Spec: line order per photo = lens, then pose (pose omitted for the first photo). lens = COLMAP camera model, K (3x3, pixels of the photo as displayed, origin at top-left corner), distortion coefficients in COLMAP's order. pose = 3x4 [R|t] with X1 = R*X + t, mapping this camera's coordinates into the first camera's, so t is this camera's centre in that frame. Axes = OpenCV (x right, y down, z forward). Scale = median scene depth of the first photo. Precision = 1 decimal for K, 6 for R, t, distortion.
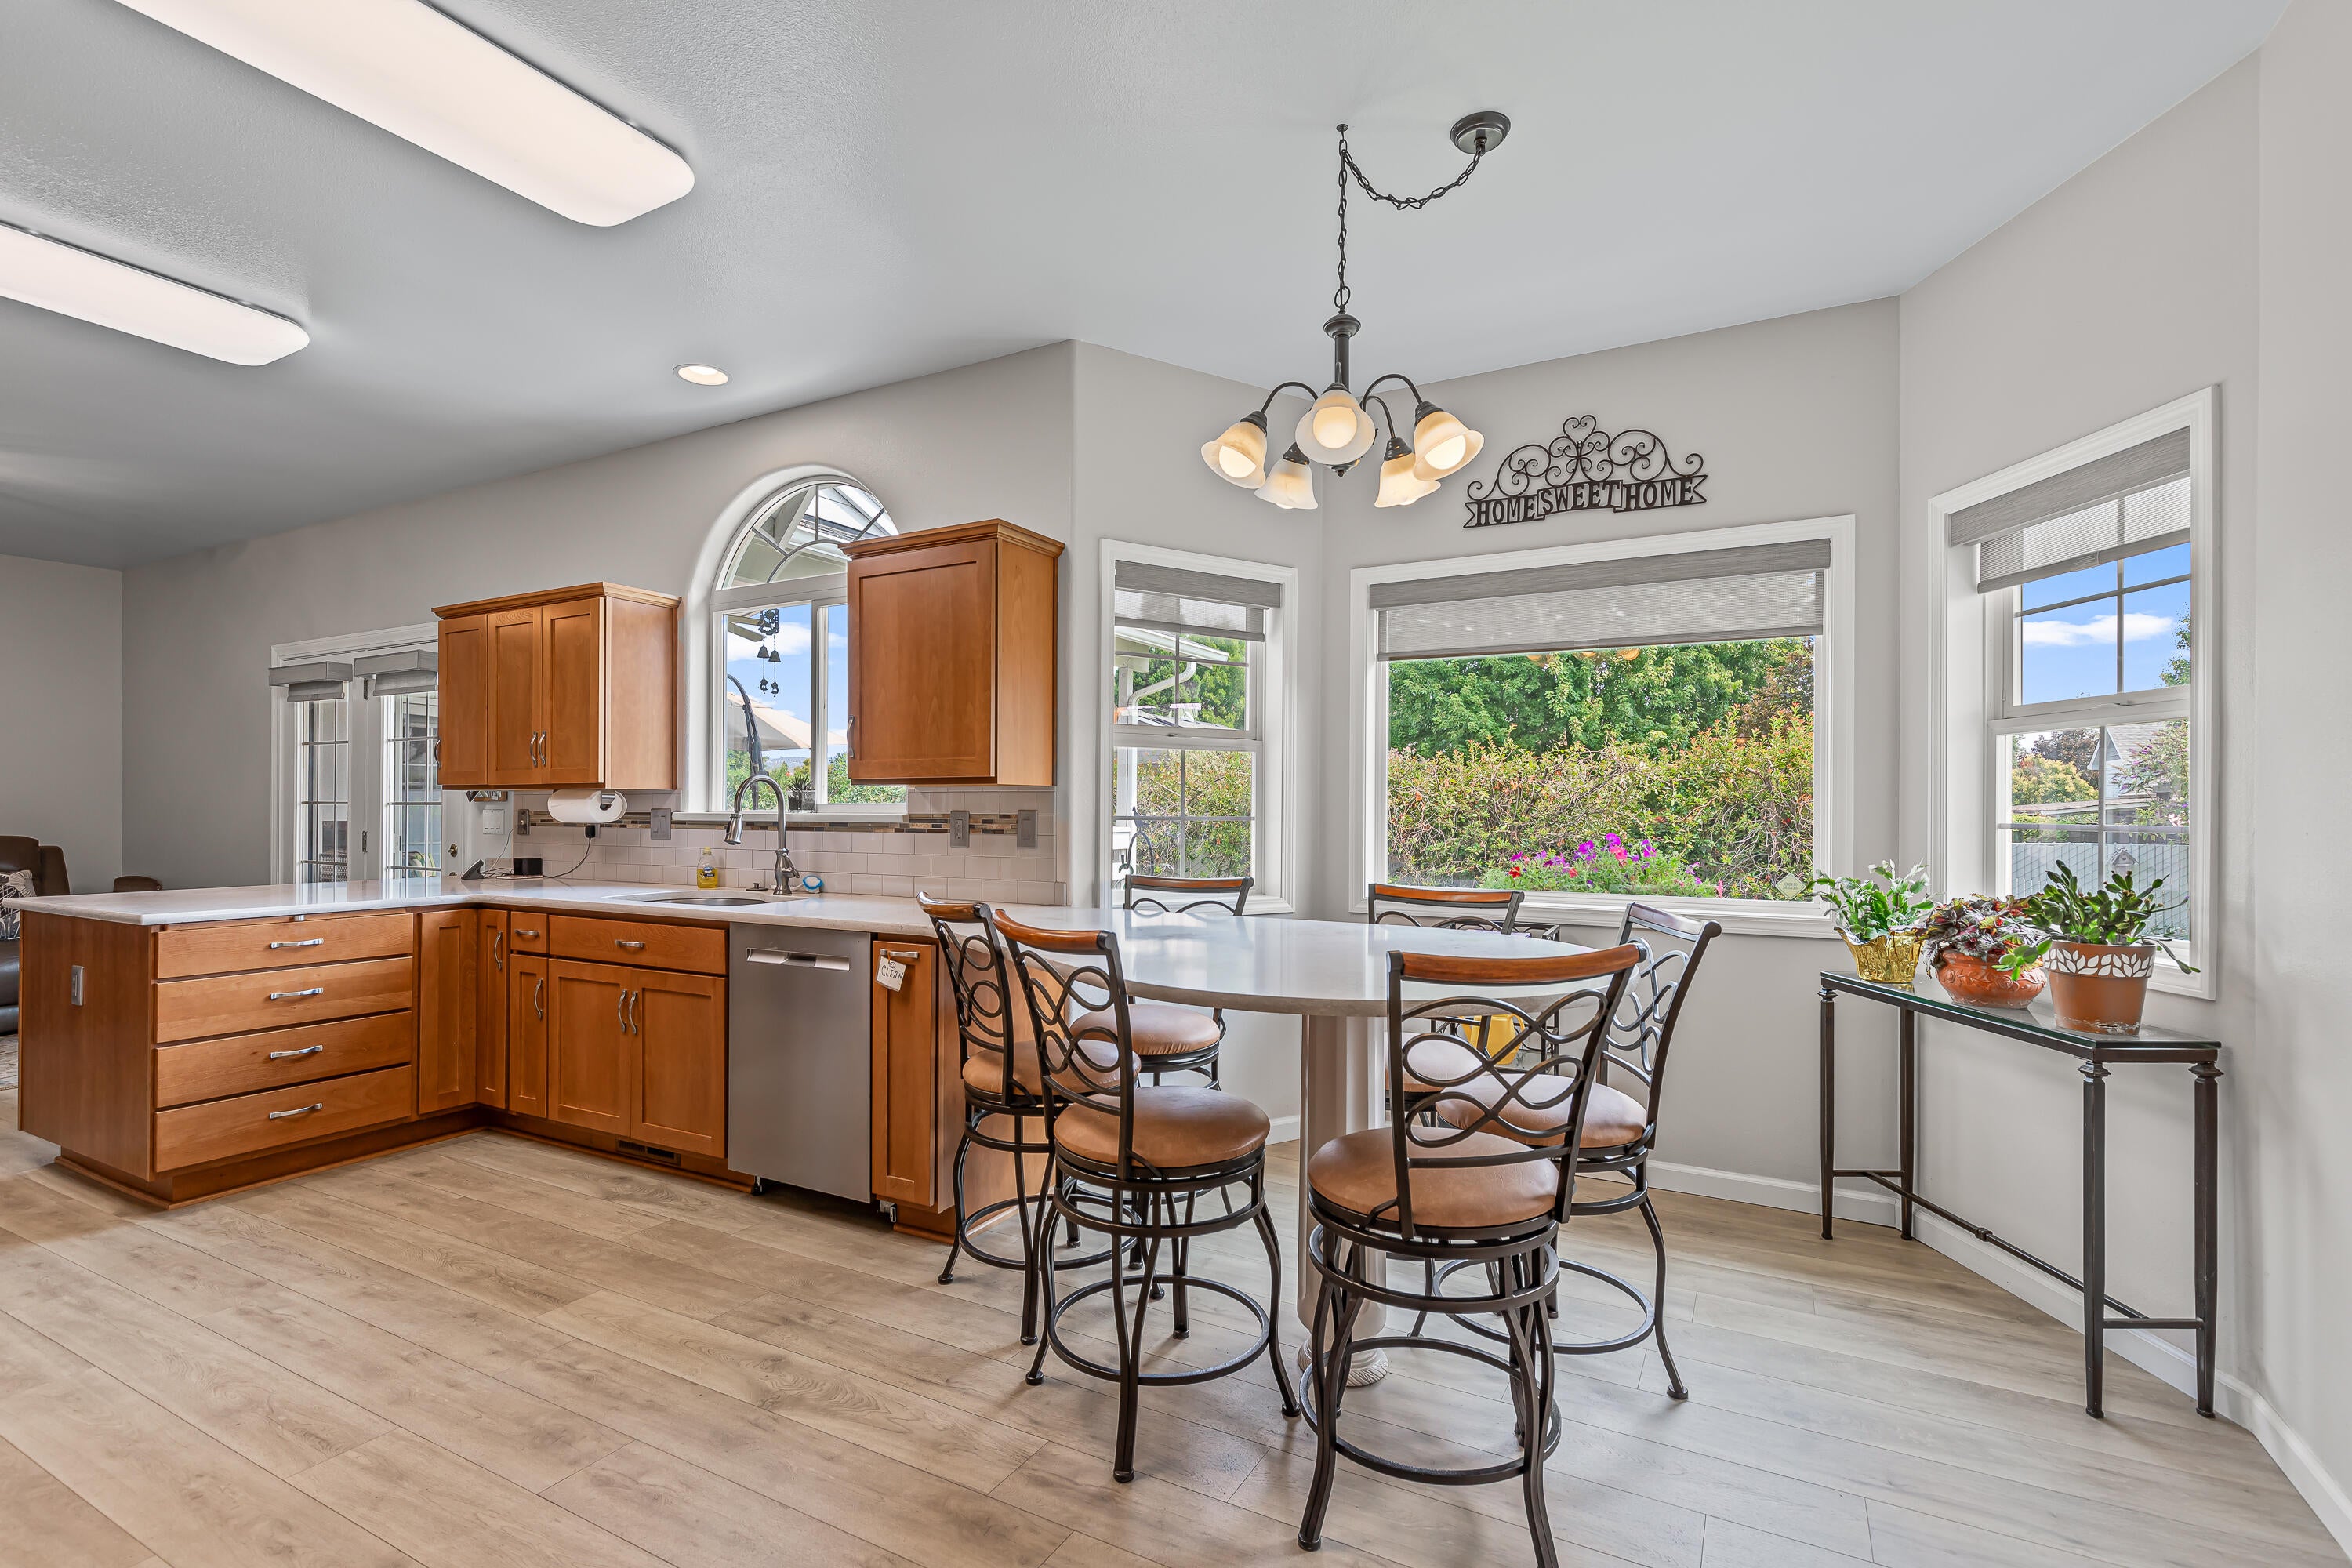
lens RADIAL K [[1078.0, 0, 1198.5], [0, 1078.0, 808.2], [0, 0, 1]] dist [0.003747, 0.000667]
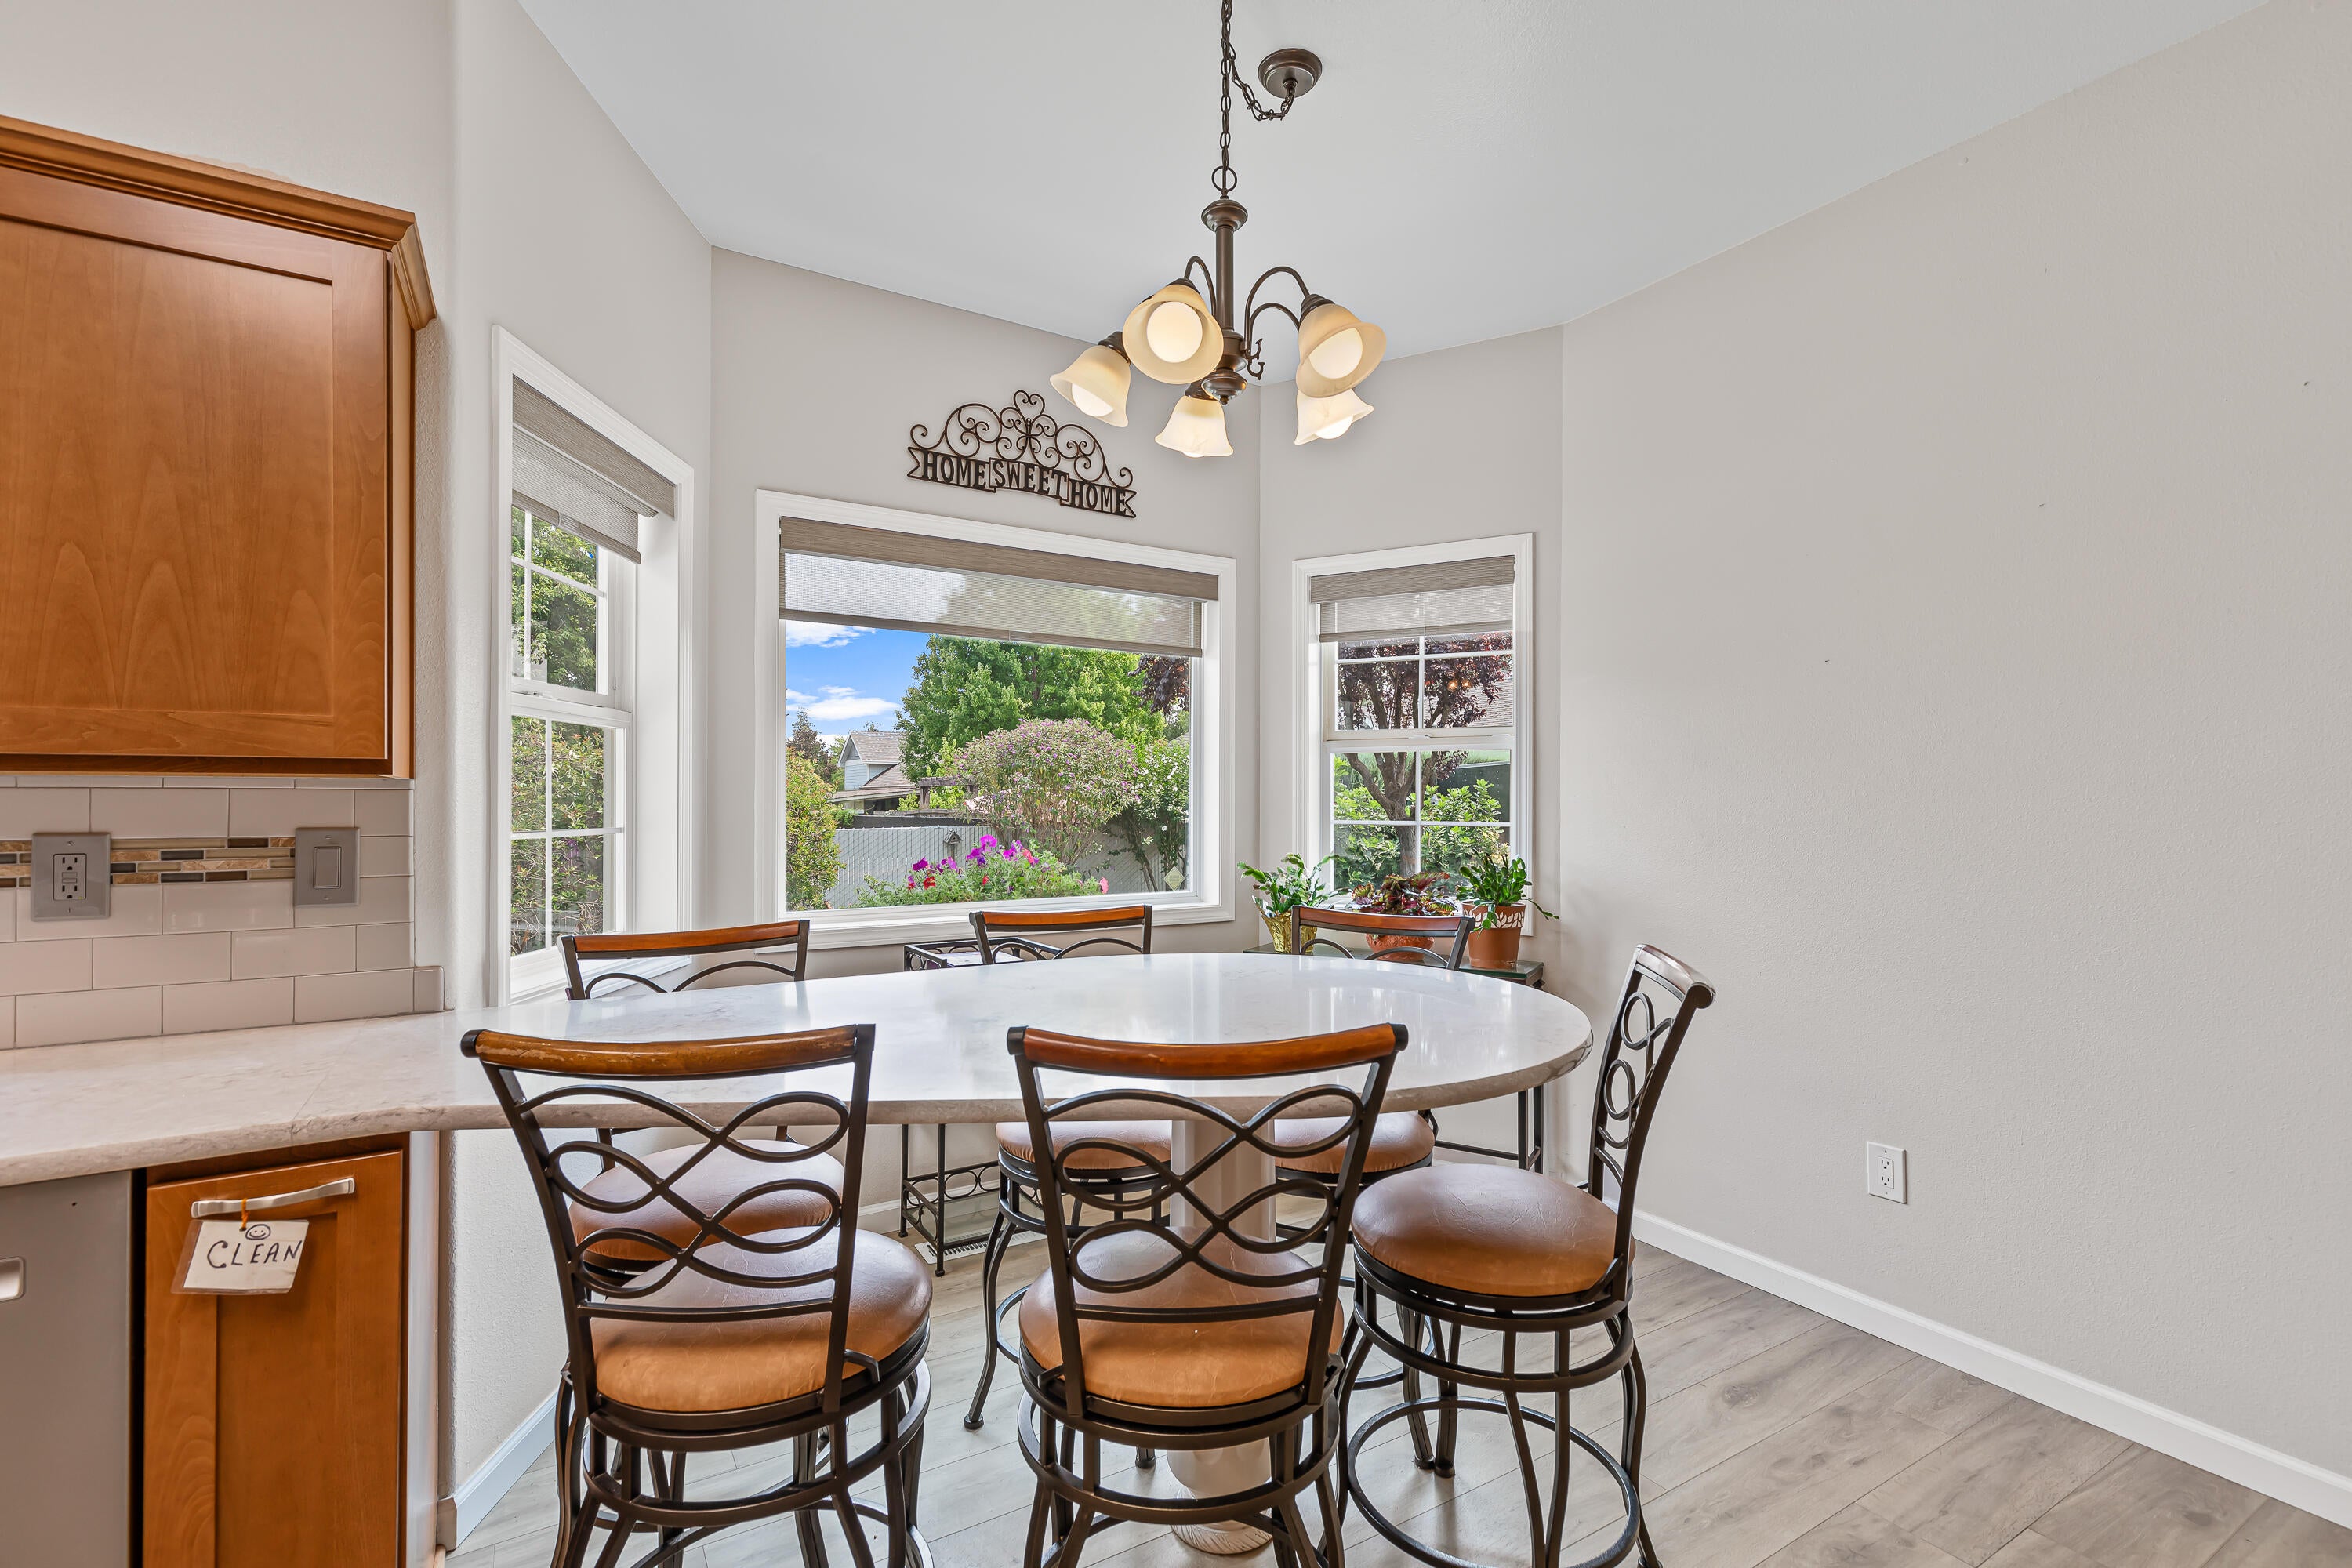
lens RADIAL K [[1054.6, 0, 1181.9], [0, 1054.6, 799.2], [0, 0, 1]] dist [0.004841, 0.000347]
pose [[0.502090, -0.001700, 0.864814, -0.379490], [0.000839, 0.999999, 0.001479, -0.011489], [-0.864815, -0.000017, 0.502090, 0.432852]]
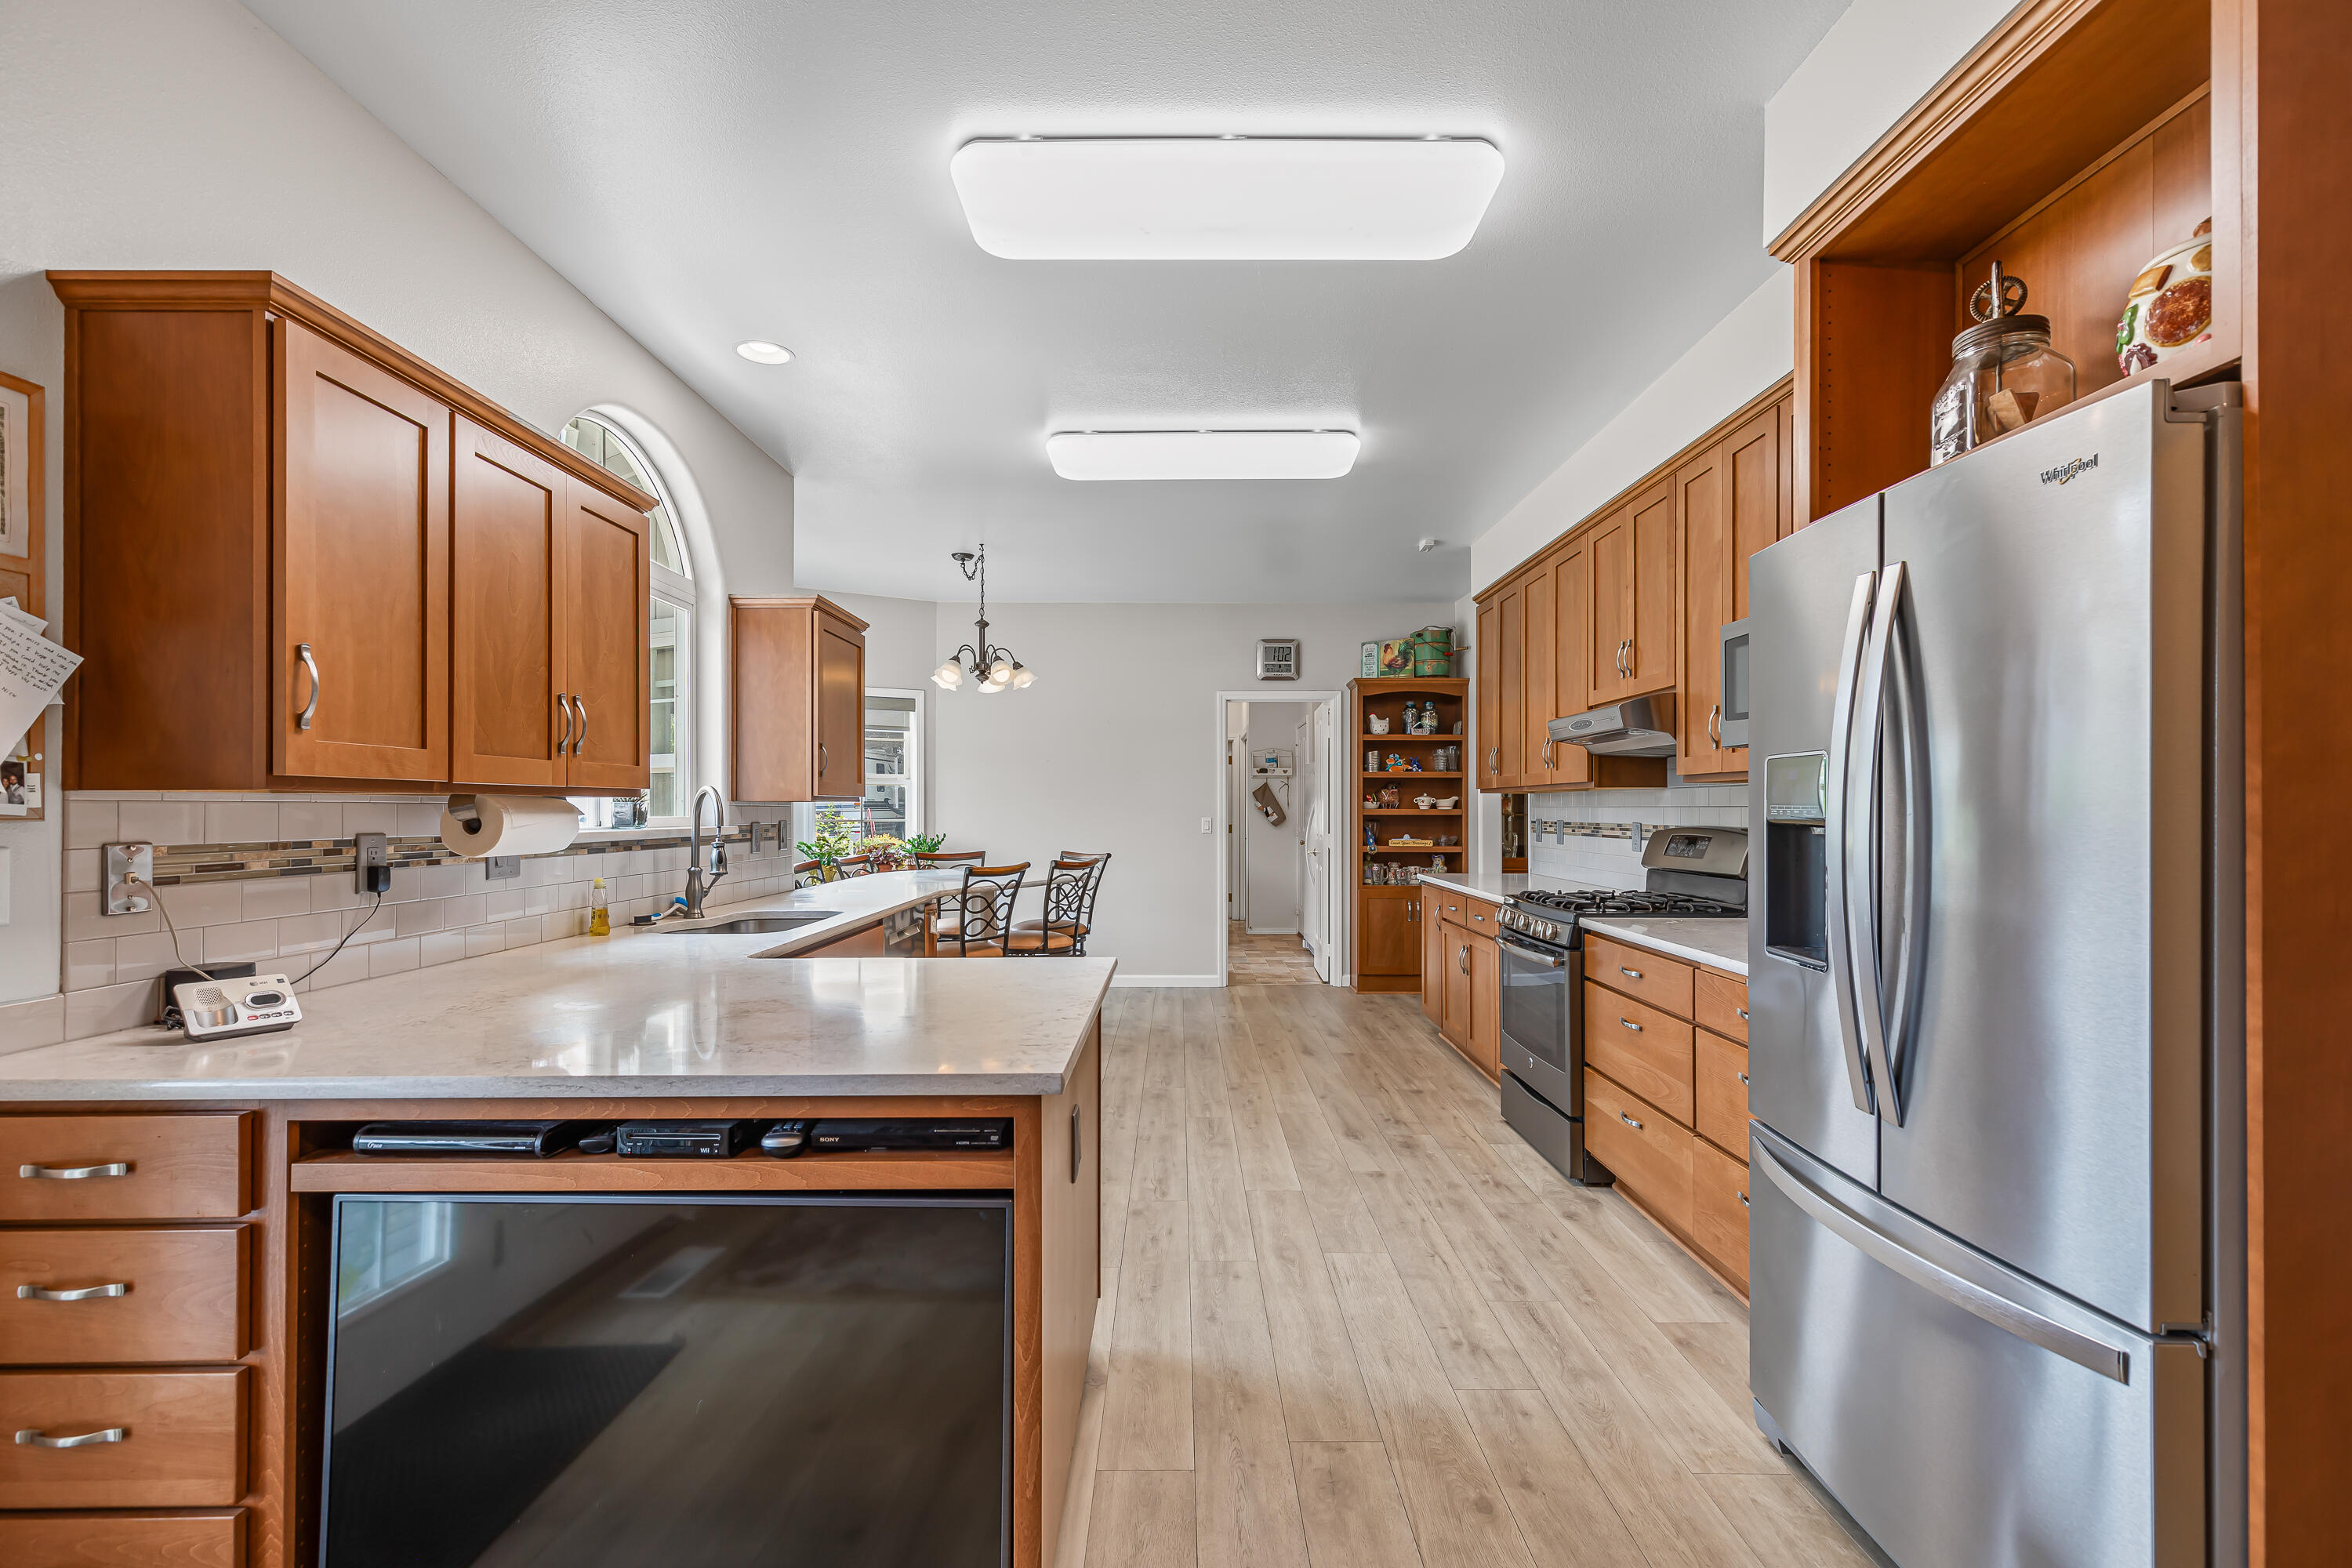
lens RADIAL K [[1054.6, 0, 1181.9], [0, 1054.6, 799.2], [0, 0, 1]] dist [0.004841, 0.000347]
pose [[-0.475724, 0.006049, 0.879574, -1.524422], [-0.002856, 0.999960, -0.008421, -0.014225], [-0.879590, -0.006518, -0.475687, 1.194138]]
